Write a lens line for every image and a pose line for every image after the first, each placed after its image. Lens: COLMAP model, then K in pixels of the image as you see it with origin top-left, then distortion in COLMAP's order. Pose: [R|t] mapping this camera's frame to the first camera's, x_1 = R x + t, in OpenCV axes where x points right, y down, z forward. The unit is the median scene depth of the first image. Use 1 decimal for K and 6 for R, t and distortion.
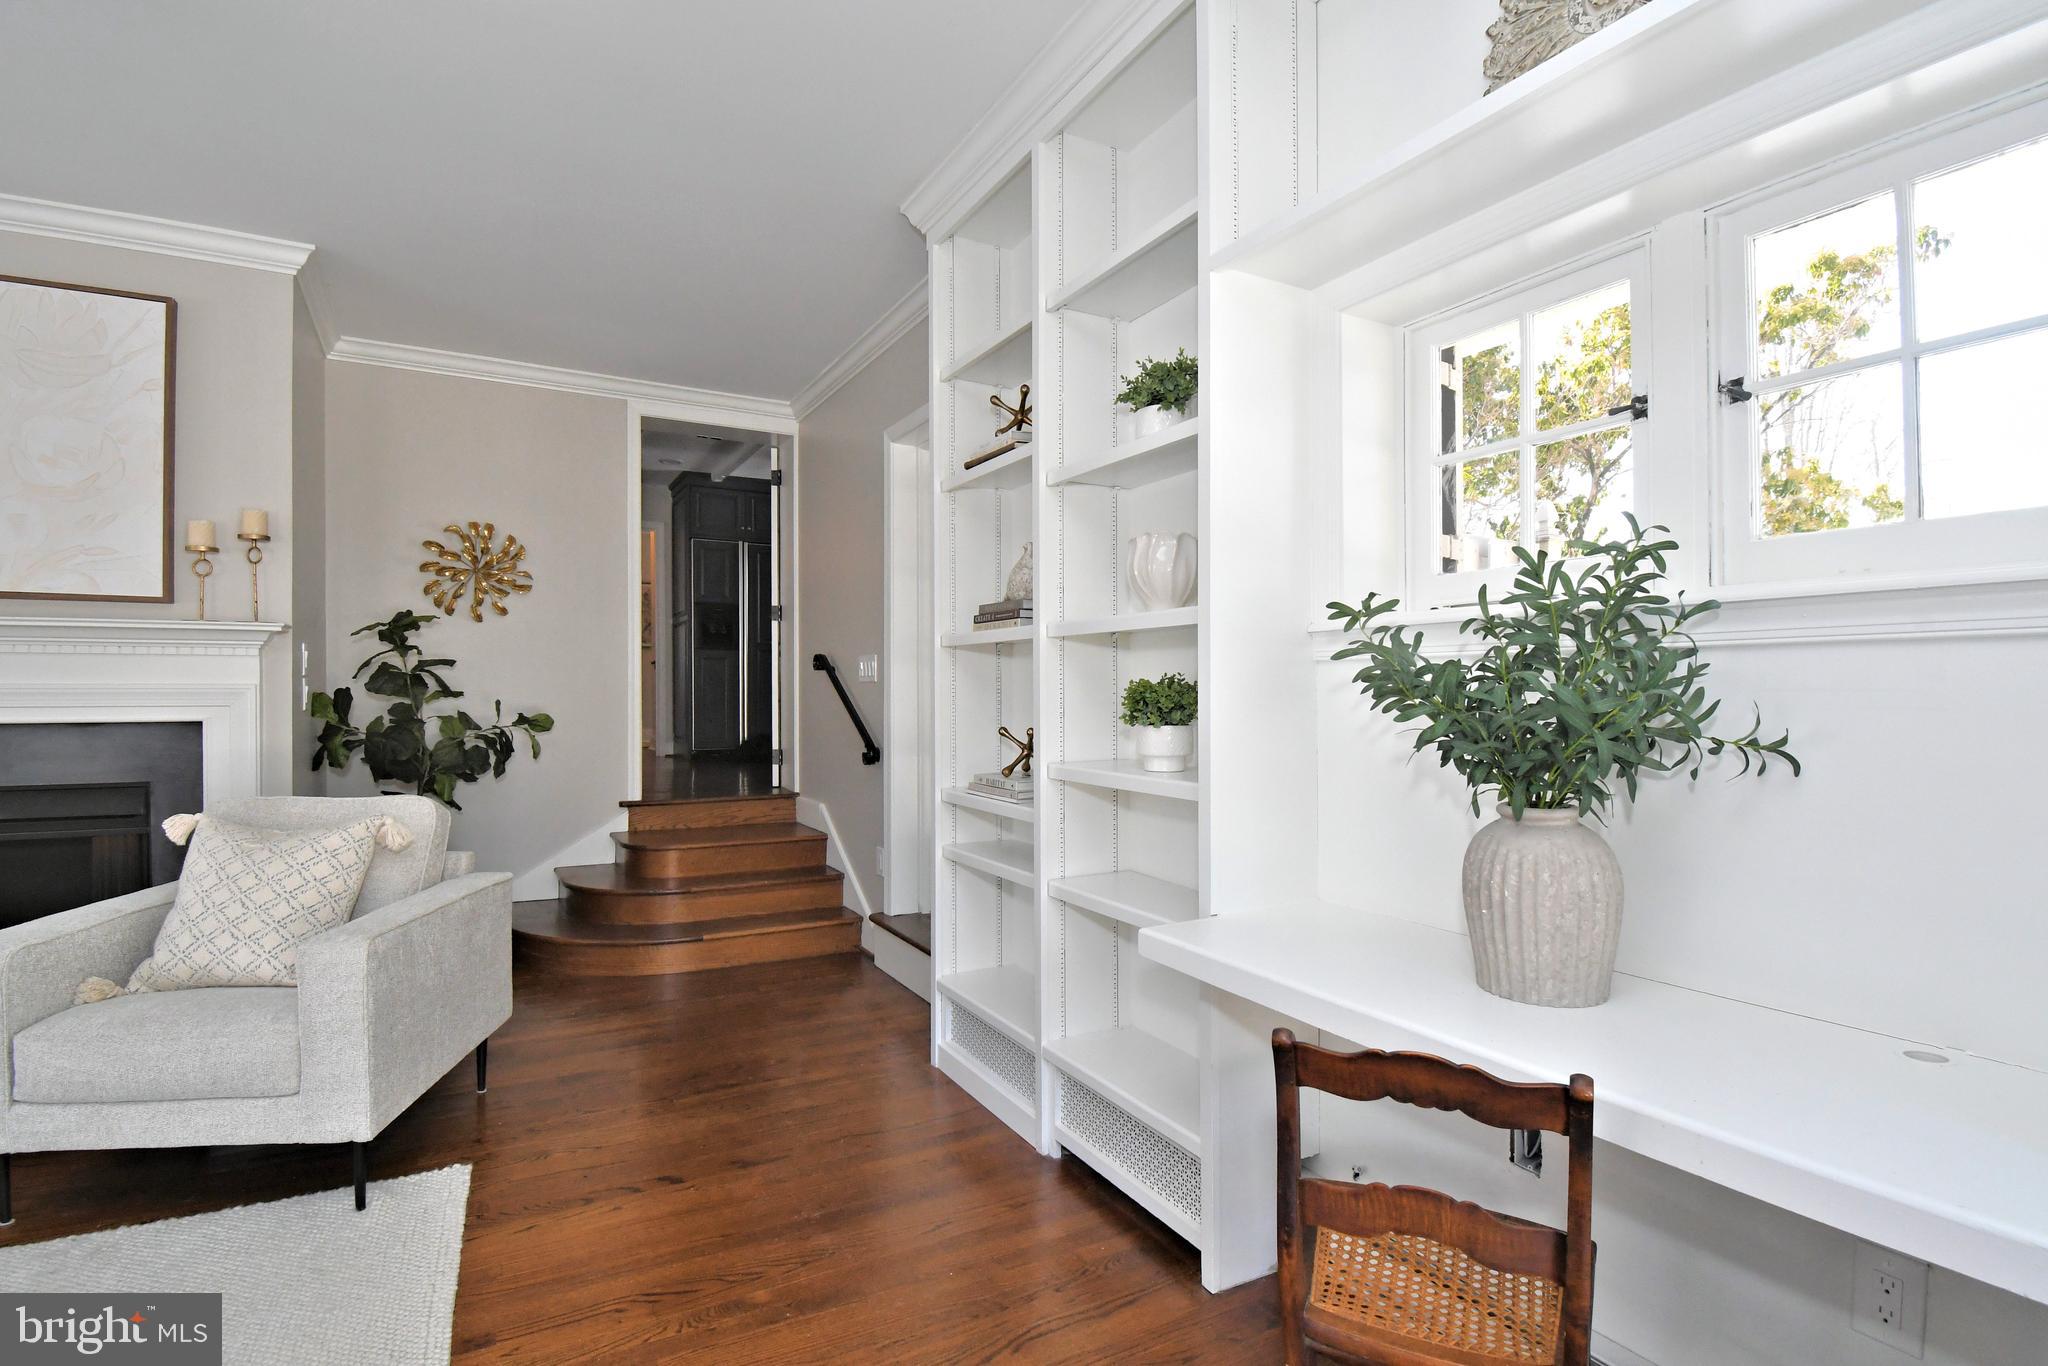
lens RADIAL K [[995.0, 0, 1026.2], [0, 995.0, 681.0], [0, 0, 1]] dist [-0.005095, -0.001199]
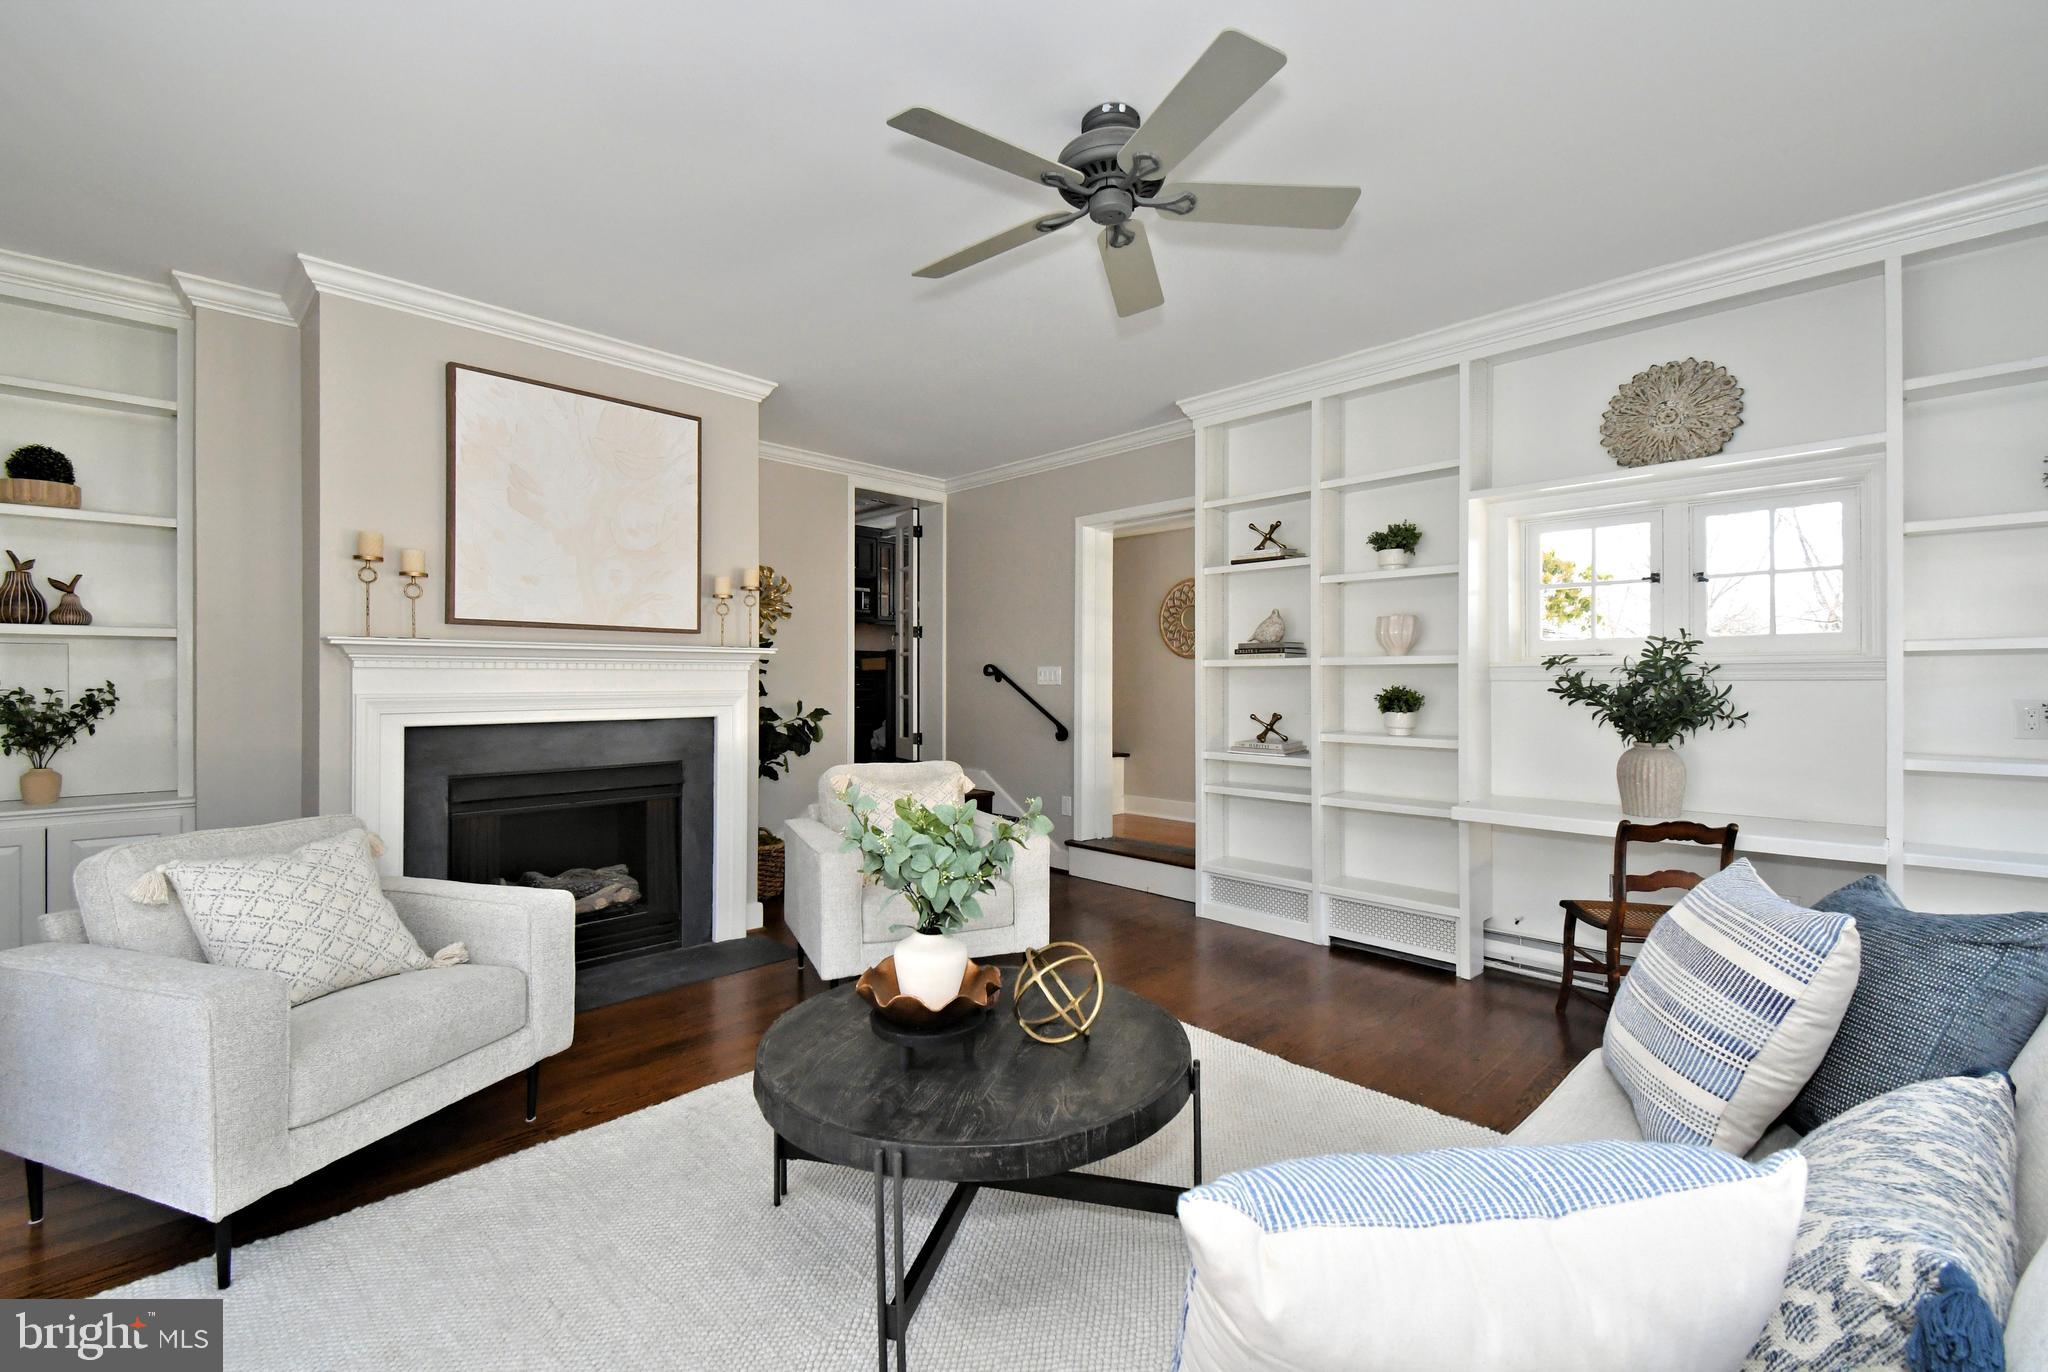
lens RADIAL K [[894.5, 0, 1020.5], [0, 894.5, 684.2], [0, 0, 1]] dist [0.004728, 0.000353]
pose [[0.962068, -0.002733, 0.272794, -0.821975], [-0.000702, 0.999922, 0.012493, -0.024566], [-0.272807, -0.012211, 0.961991, -0.380513]]
